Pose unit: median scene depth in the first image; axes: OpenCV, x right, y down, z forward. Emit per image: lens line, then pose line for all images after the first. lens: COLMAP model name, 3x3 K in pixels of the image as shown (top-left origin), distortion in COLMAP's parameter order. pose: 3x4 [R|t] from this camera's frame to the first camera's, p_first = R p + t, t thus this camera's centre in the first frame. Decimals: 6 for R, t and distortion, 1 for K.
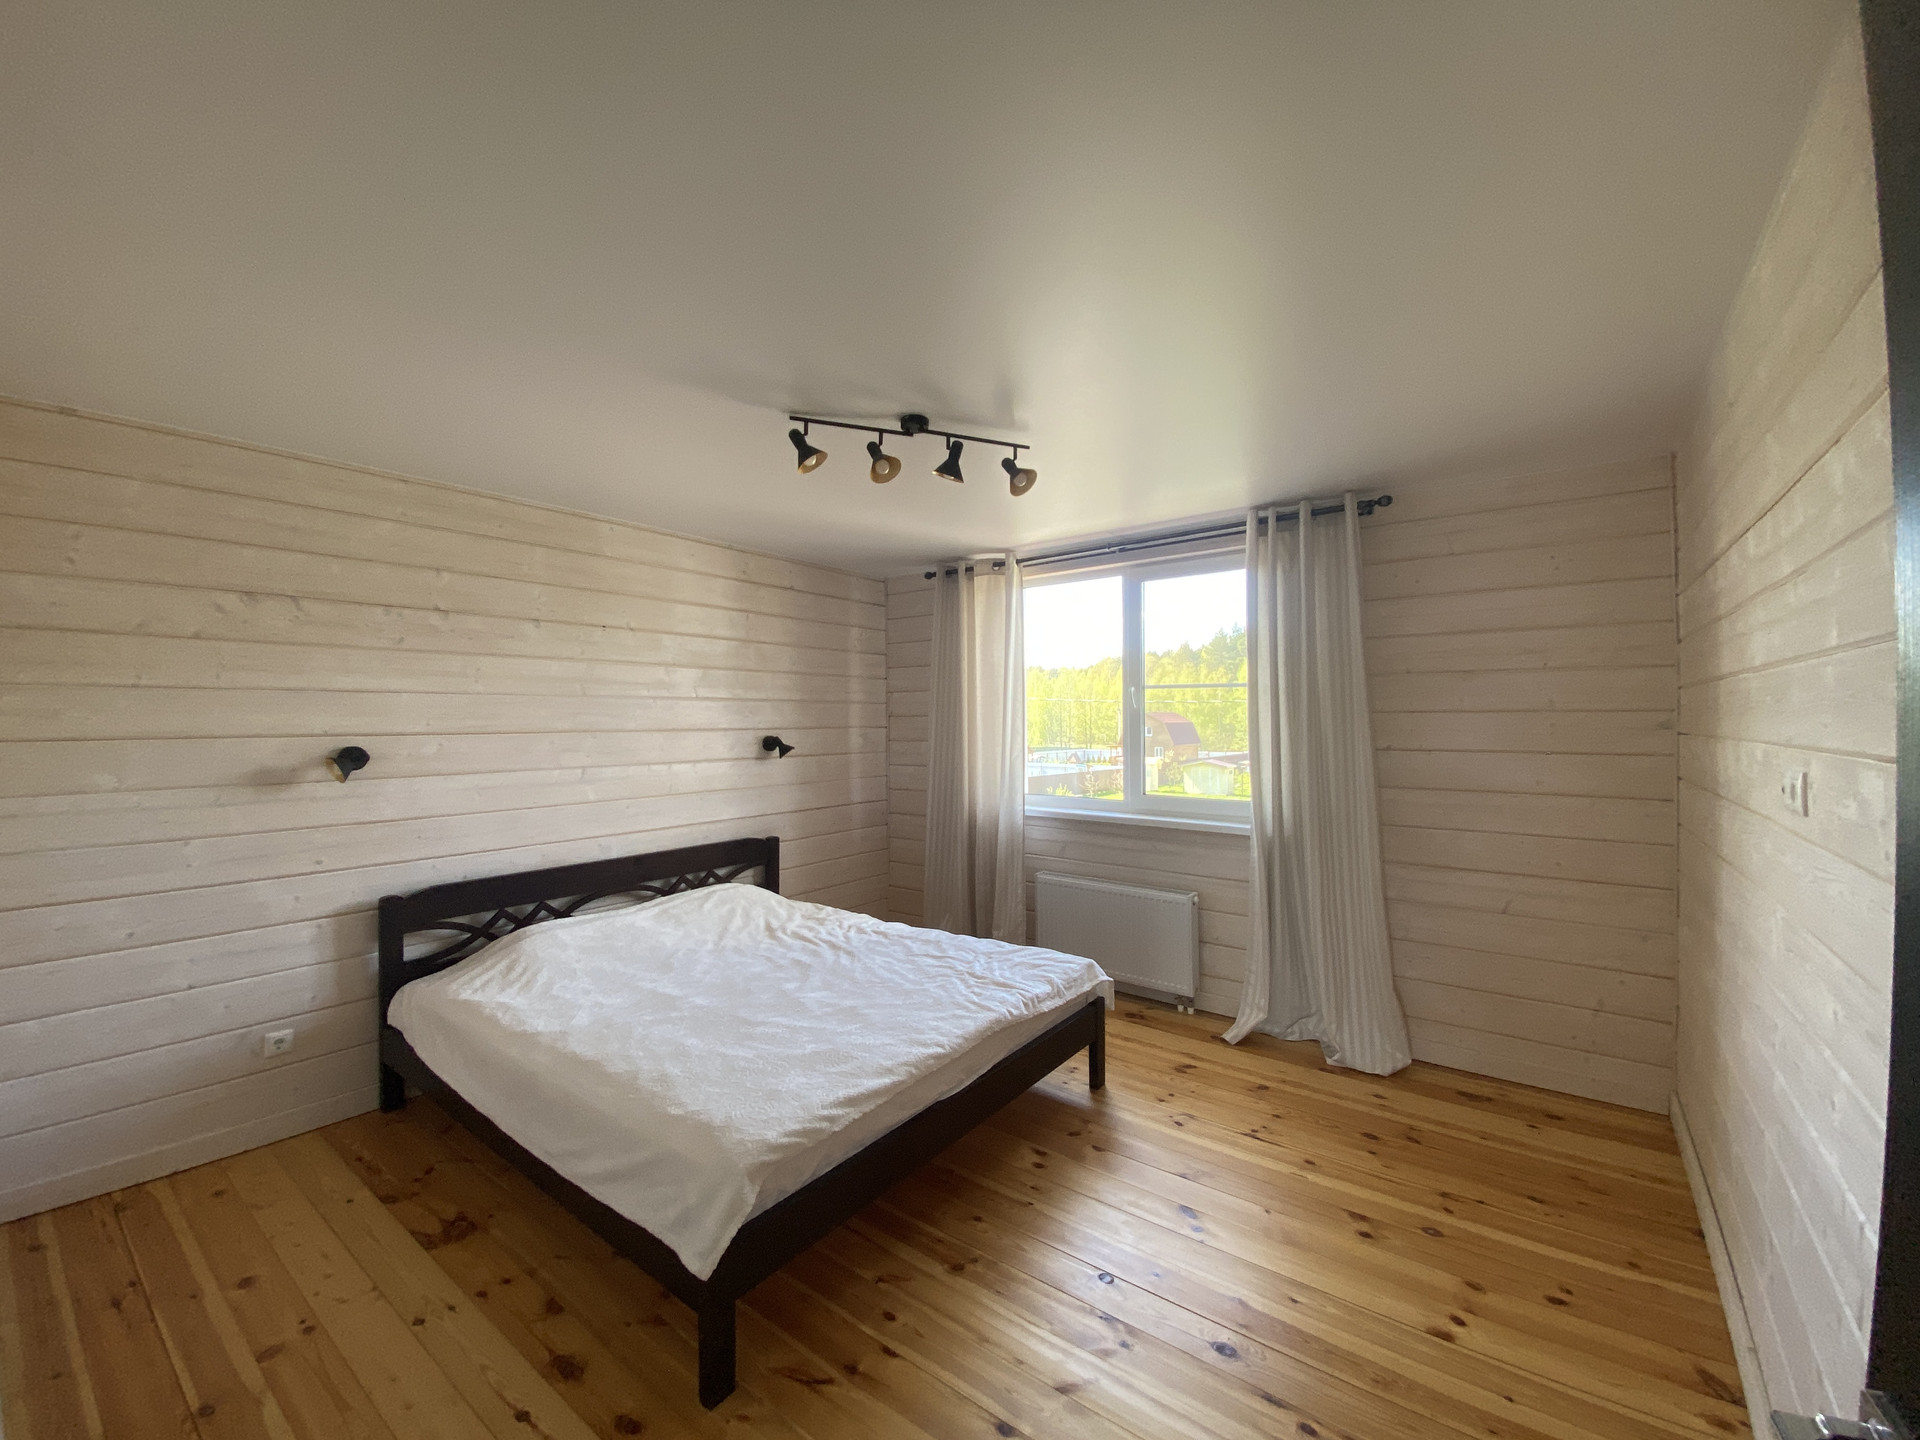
lens RADIAL K [[781.4, 0, 955.4], [0, 781.4, 721.8], [0, 0, 1]] dist [0.055104, -0.041054]
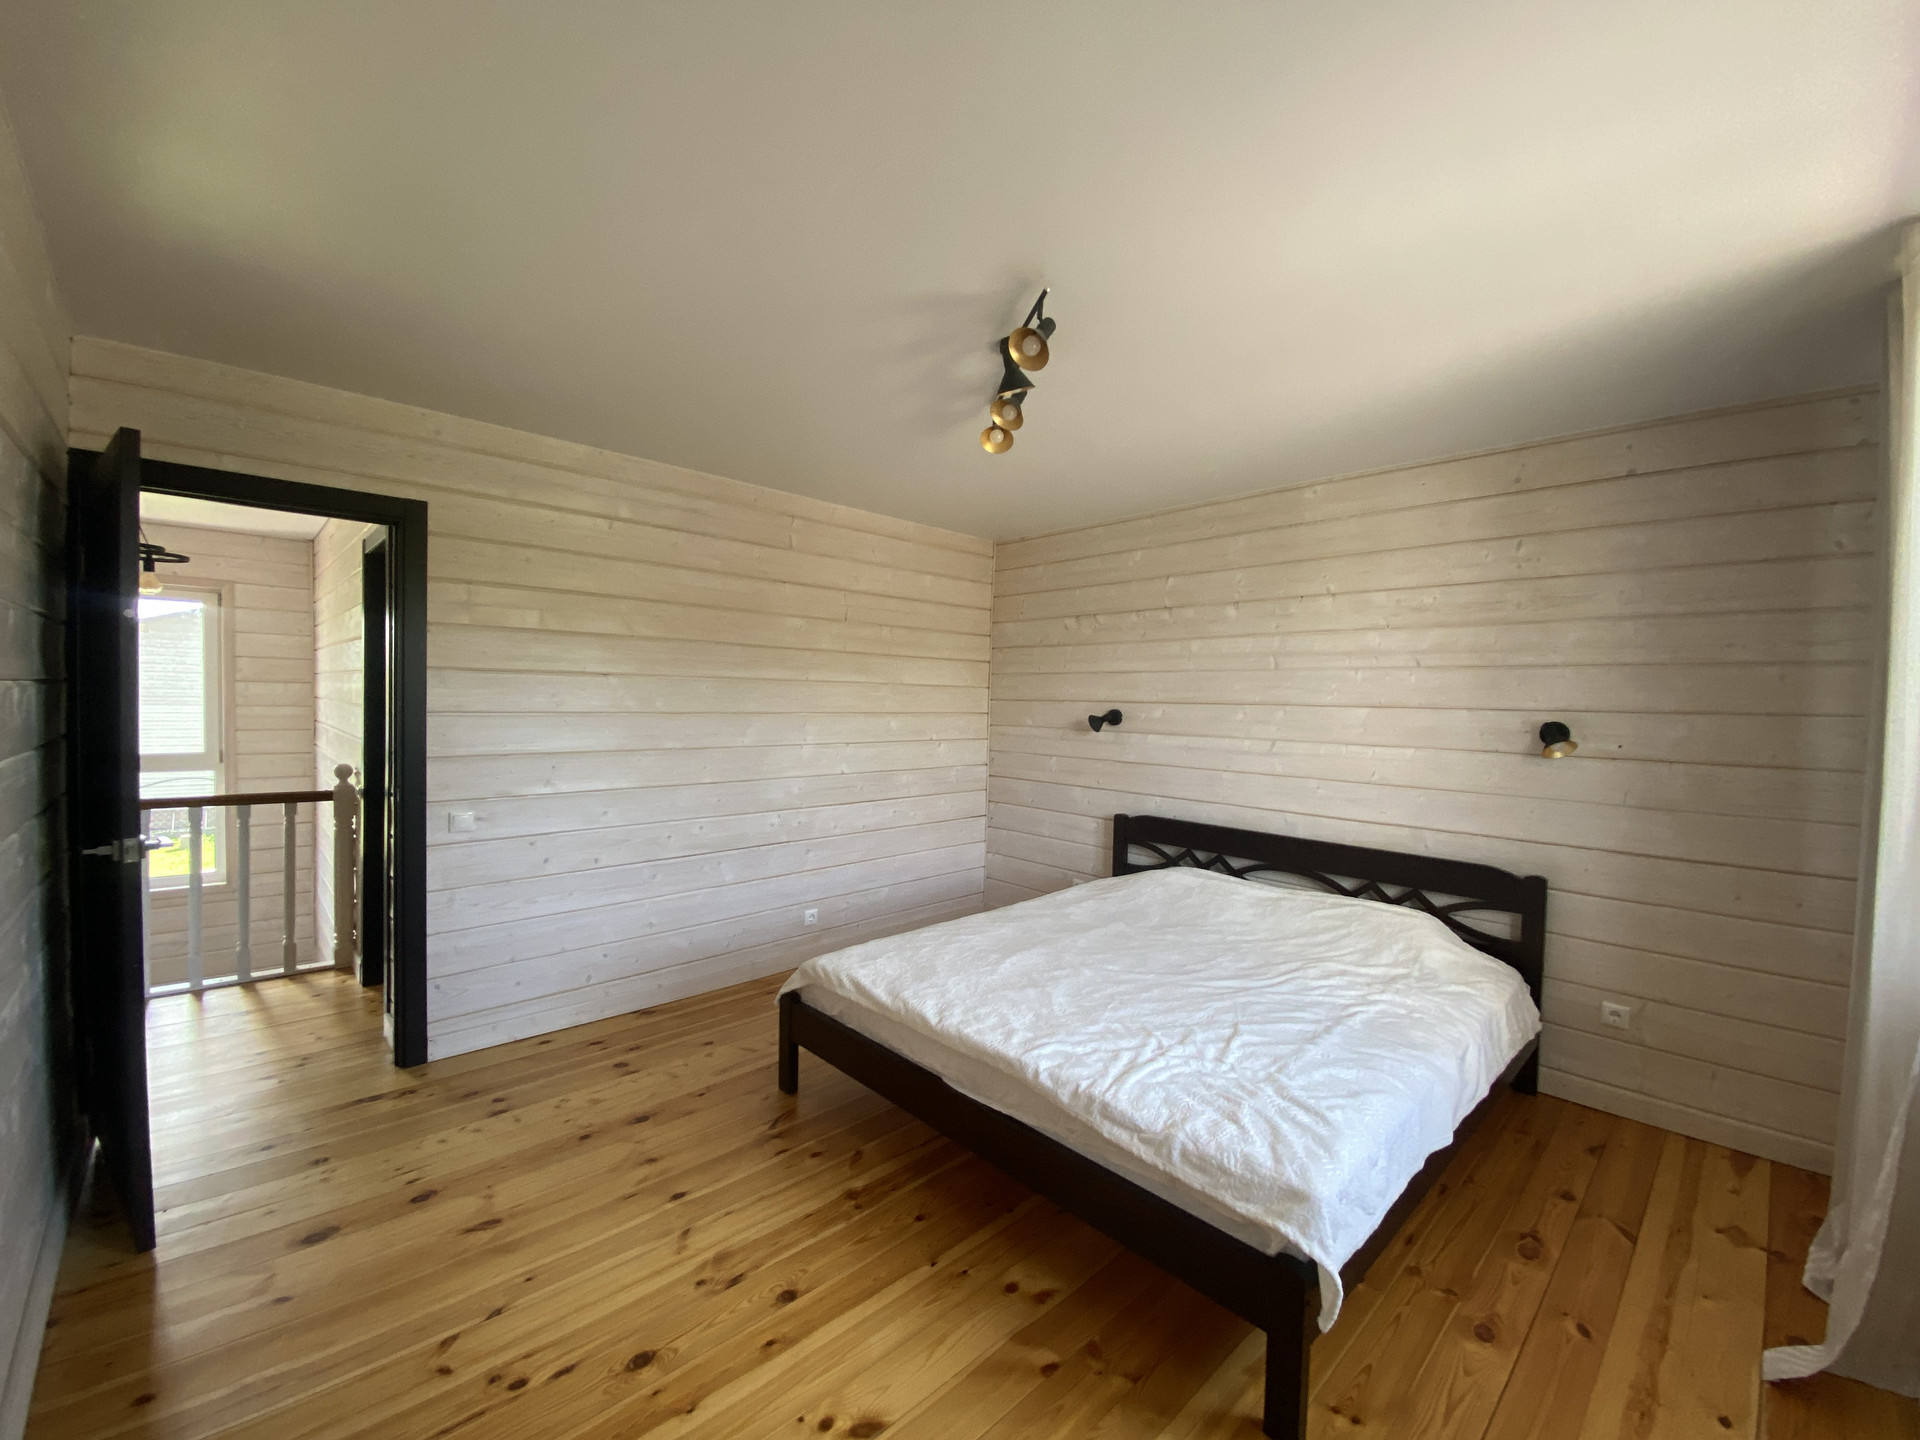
lens RADIAL K [[781.4, 0, 955.4], [0, 781.4, 721.8], [0, 0, 1]] dist [0.055104, -0.041054]
pose [[-0.176923, 0.026788, -0.983860, 0.682078], [-0.025204, 0.999178, 0.031738, 0.014153], [0.983902, 0.030413, -0.176102, 0.885032]]
